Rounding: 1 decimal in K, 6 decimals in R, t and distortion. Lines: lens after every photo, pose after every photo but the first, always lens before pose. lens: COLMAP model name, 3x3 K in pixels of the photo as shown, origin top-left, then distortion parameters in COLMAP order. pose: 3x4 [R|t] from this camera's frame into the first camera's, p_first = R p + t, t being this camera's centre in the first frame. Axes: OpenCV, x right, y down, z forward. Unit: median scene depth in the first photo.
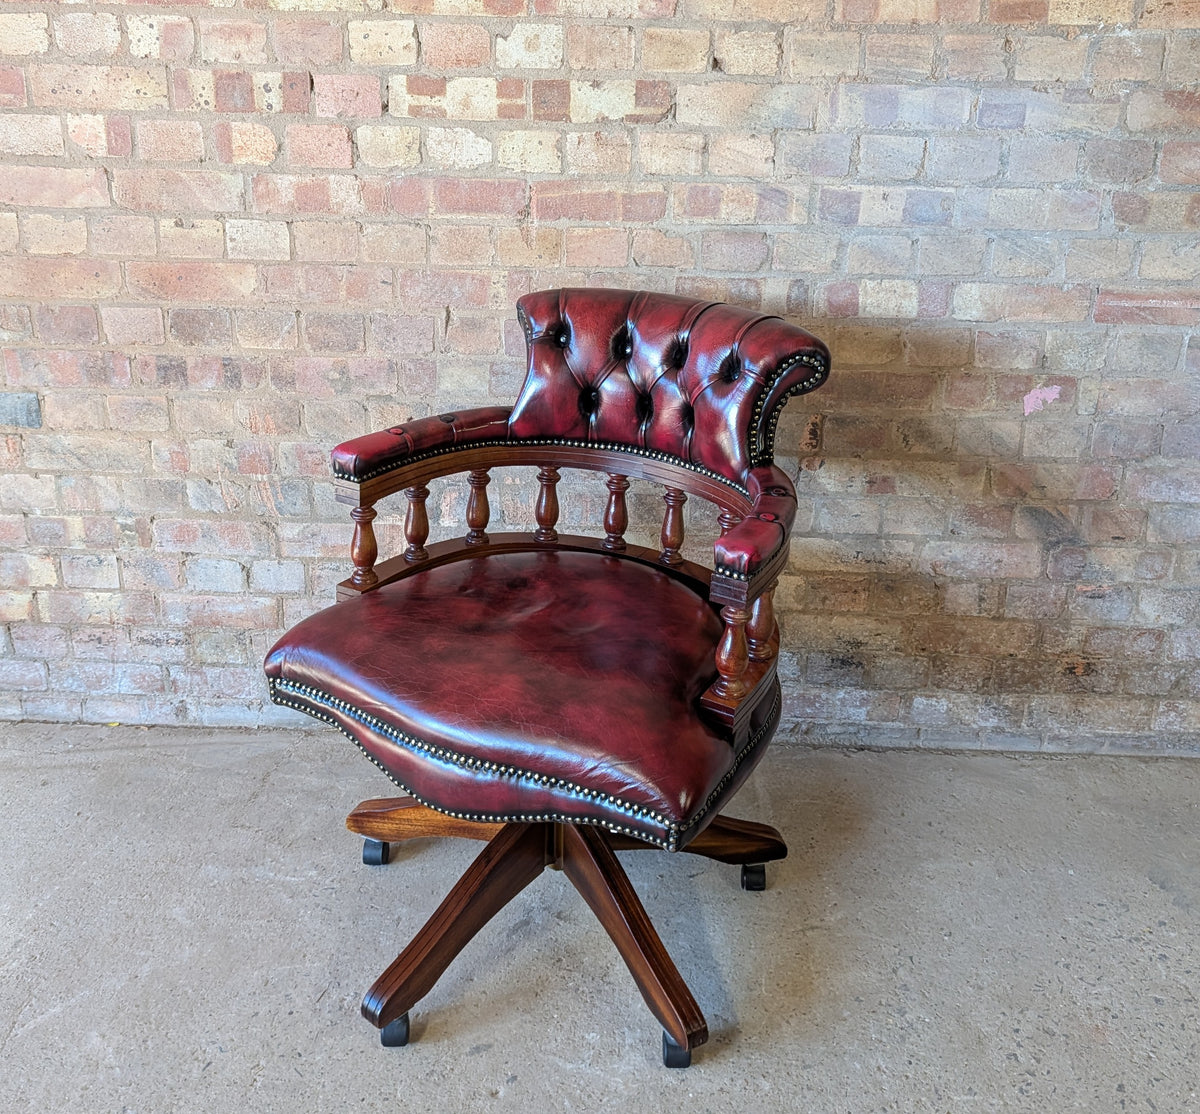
lens RADIAL K [[1234.7, 0, 590.4], [0, 1234.7, 459.7], [0, 0, 1]] dist [0.067316, -0.188791]
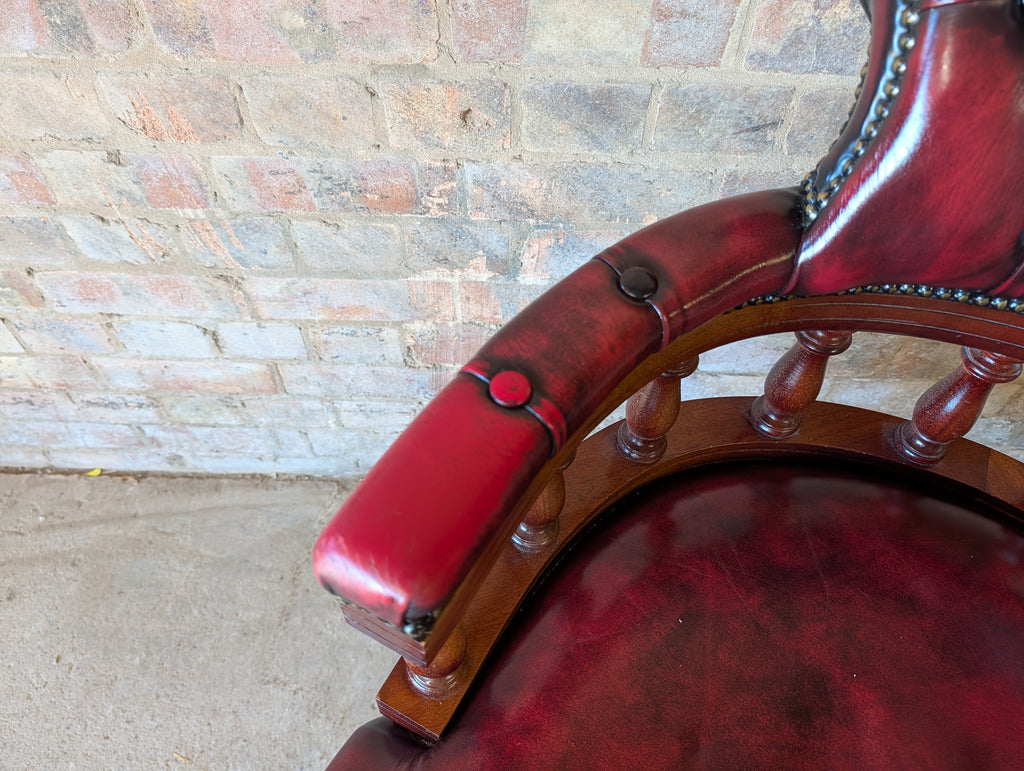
lens RADIAL K [[749.9, 0, 512.8], [0, 749.9, 383.9], [0, 0, 1]] dist [-0.001185, -0.003846]
pose [[0.999929, -0.011646, 0.002419, -0.133558], [0.008359, 0.832716, 0.553637, -0.108766], [-0.008461, -0.553577, 0.832755, 0.716964]]
